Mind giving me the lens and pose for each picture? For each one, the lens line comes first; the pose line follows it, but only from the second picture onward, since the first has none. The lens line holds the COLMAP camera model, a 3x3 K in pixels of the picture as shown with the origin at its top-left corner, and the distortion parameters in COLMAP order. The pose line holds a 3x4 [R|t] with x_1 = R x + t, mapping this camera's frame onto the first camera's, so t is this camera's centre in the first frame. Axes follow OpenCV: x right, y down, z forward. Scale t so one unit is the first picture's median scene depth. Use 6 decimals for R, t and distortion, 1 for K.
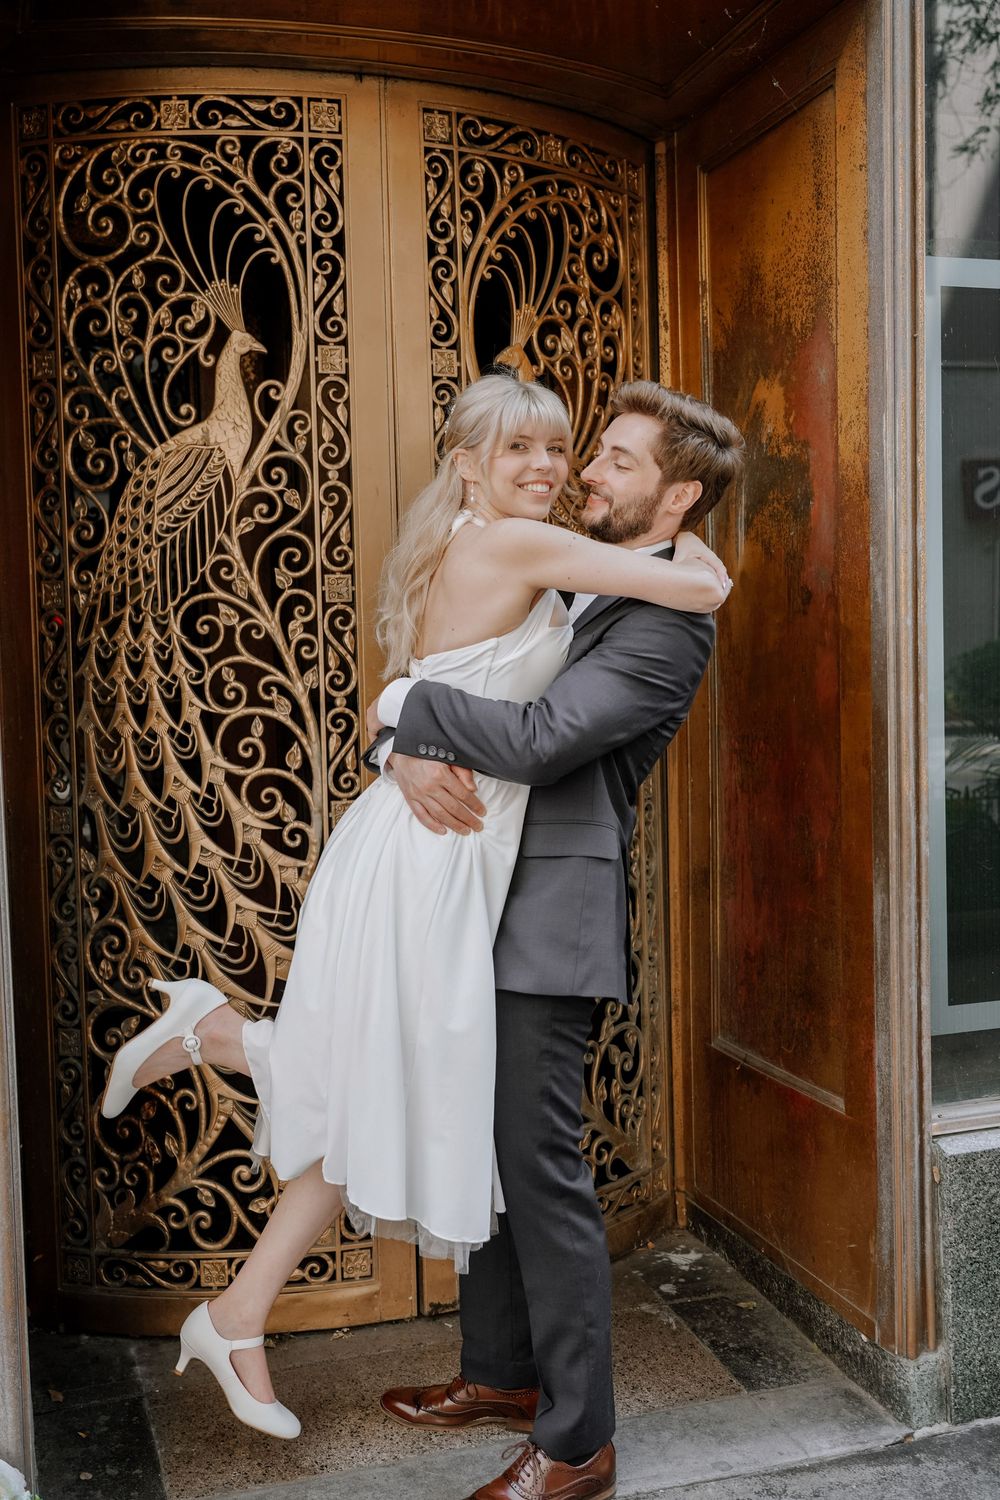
lens RADIAL K [[1539.5, 0, 500.7], [0, 1539.5, 754.1], [0, 0, 1]] dist [0.071412, 0.000000]
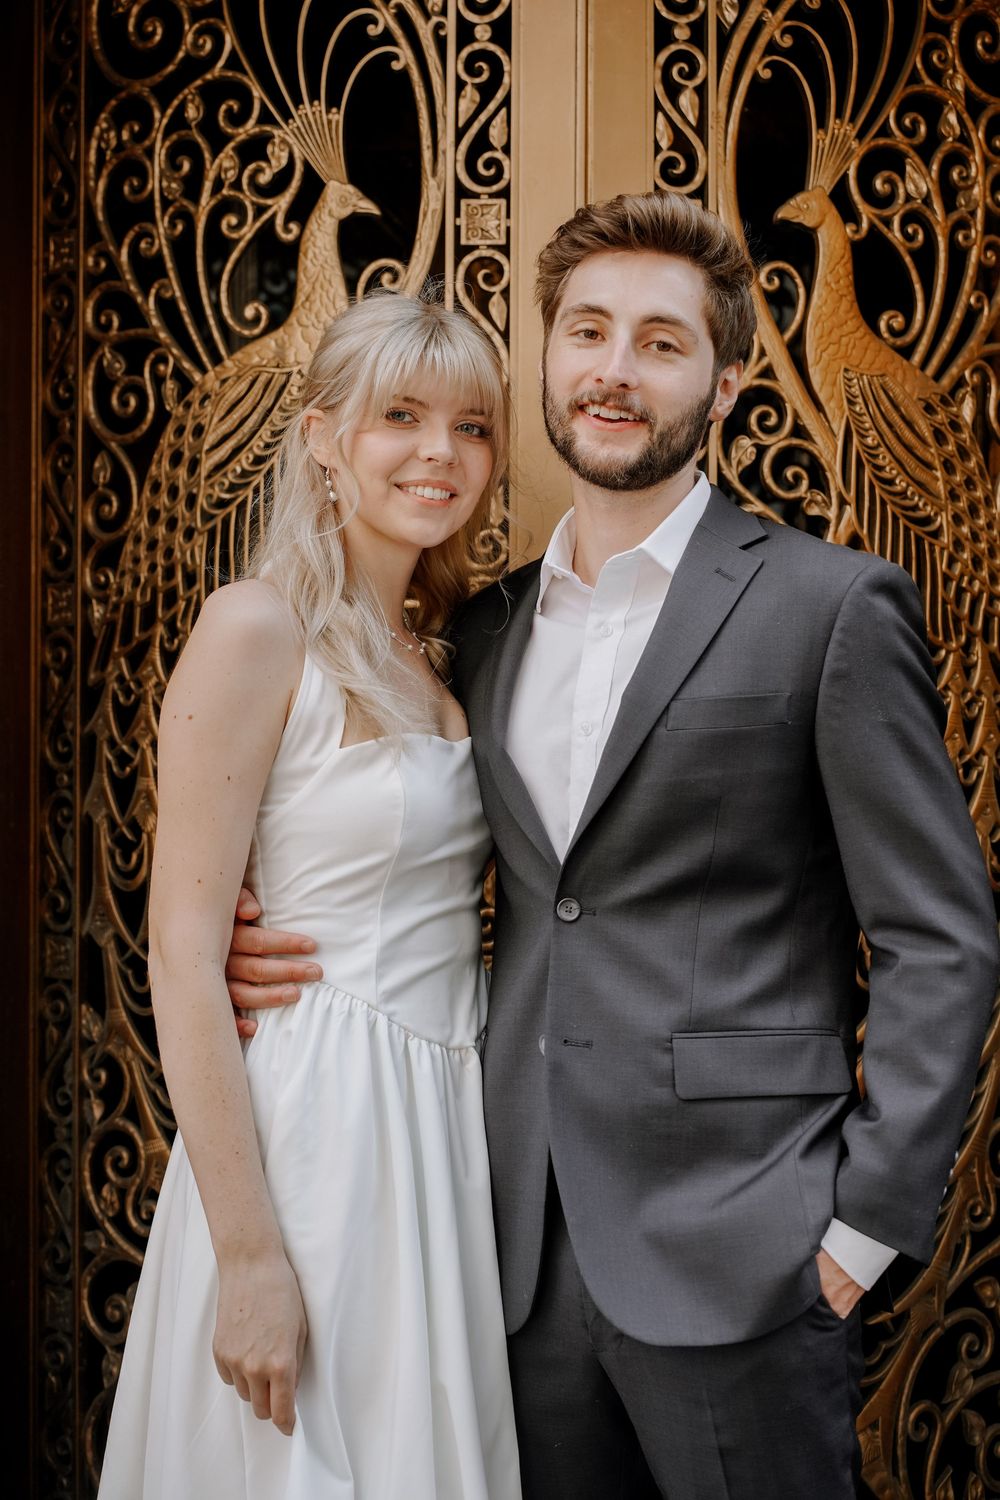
lens RADIAL K [[2107.4, 0, 484.7], [0, 2107.4, 759.2], [0, 0, 1]] dist [0.030435, 0.000000]
pose [[0.954870, 0.034442, -0.295019, 0.139629], [-0.046287, 0.998374, -0.033257, -0.018254], [0.293394, 0.045411, 0.954912, 0.221438]]
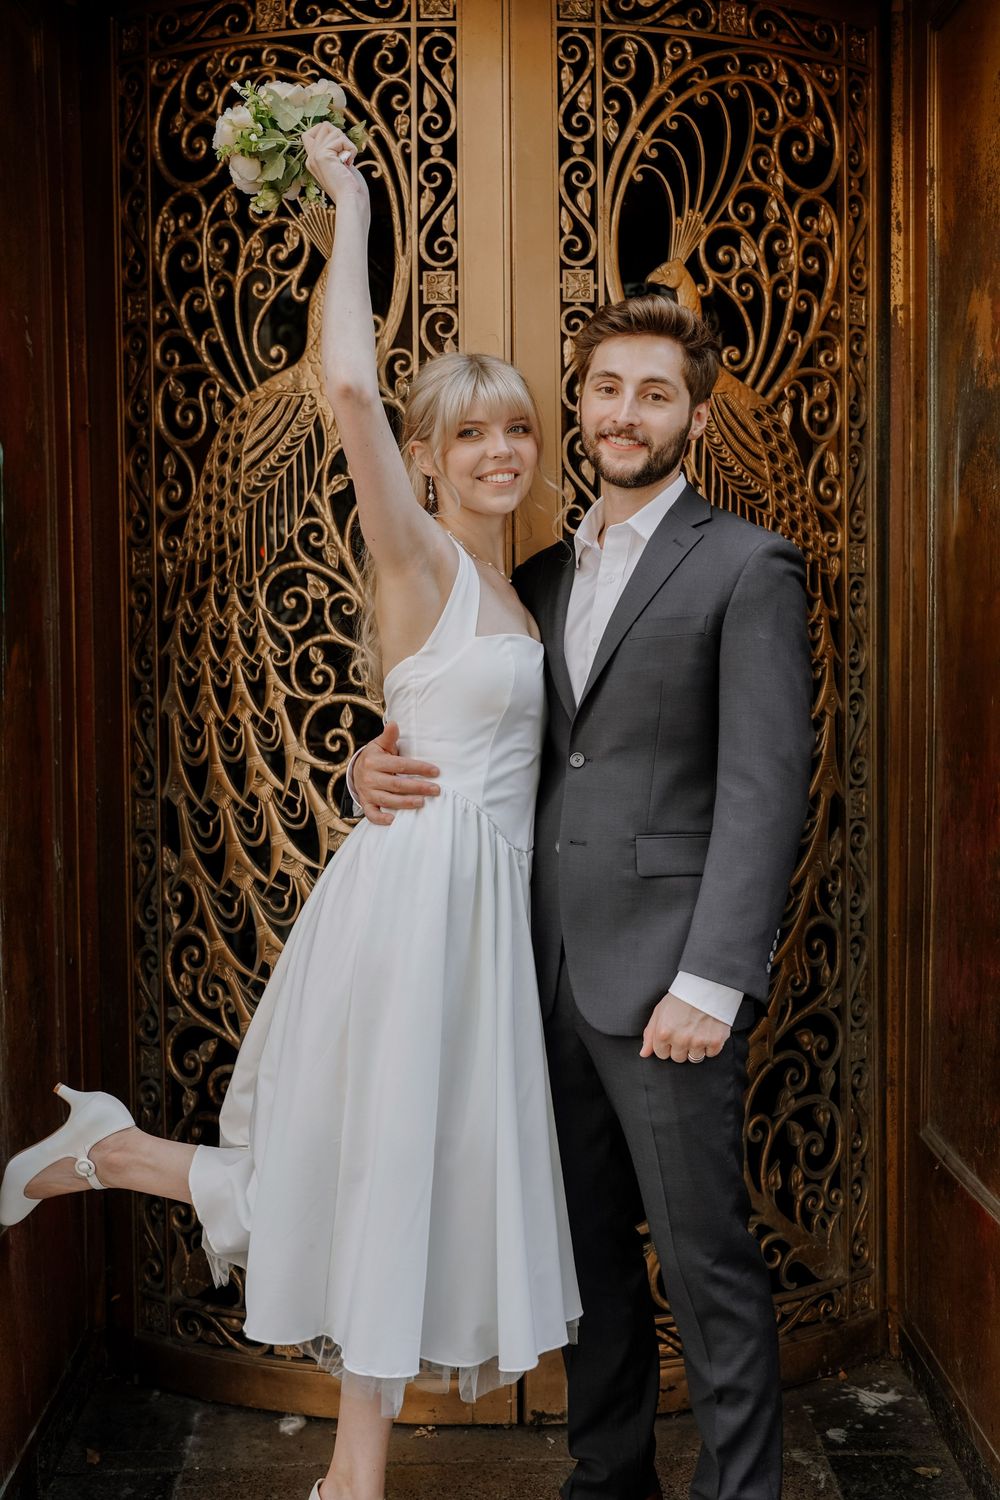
lens RADIAL K [[1741.7, 0, 494.0], [0, 1741.7, 742.6], [0, 0, 1]] dist [0.074328, 0.000000]
pose [[0.960074, 0.033256, -0.277761, 0.193016], [-0.033125, 0.999438, 0.005167, -0.010791], [0.277777, 0.004240, 0.960636, 0.084601]]
